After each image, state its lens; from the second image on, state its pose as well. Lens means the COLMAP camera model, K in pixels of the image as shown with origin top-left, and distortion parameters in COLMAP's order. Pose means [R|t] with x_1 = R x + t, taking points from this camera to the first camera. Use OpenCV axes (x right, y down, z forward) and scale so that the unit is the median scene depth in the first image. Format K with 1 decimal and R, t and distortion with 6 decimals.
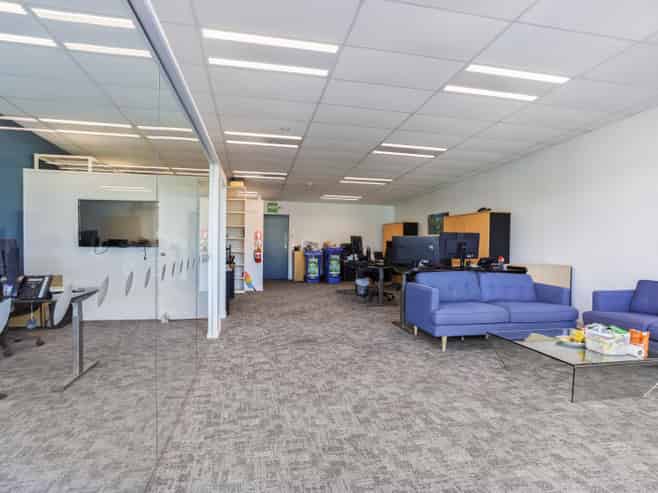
lens RADIAL K [[363.2, 0, 332.6], [0, 363.2, 250.4], [0, 0, 1]] dist [-0.016963, 0.014626]
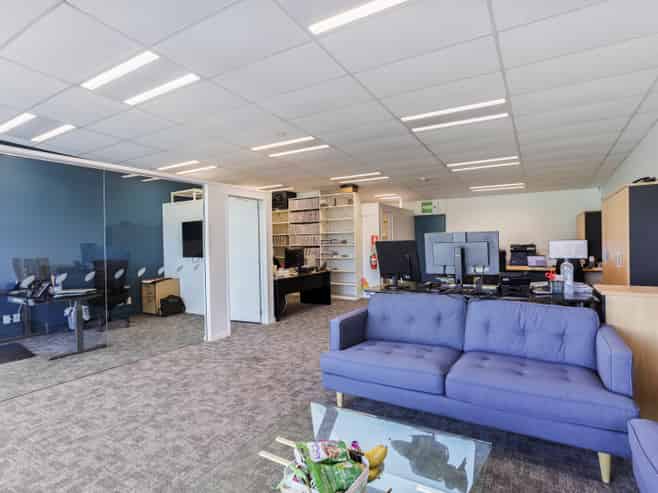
lens RADIAL K [[363.2, 0, 331.6], [0, 363.2, 244.3], [0, 0, 1]] dist [-0.016963, 0.014626]
pose [[0.728594, -0.027335, -0.684400, 0.361717], [0.014717, 0.999597, -0.024257, -0.010198], [0.684788, 0.007601, 0.728703, 0.230801]]
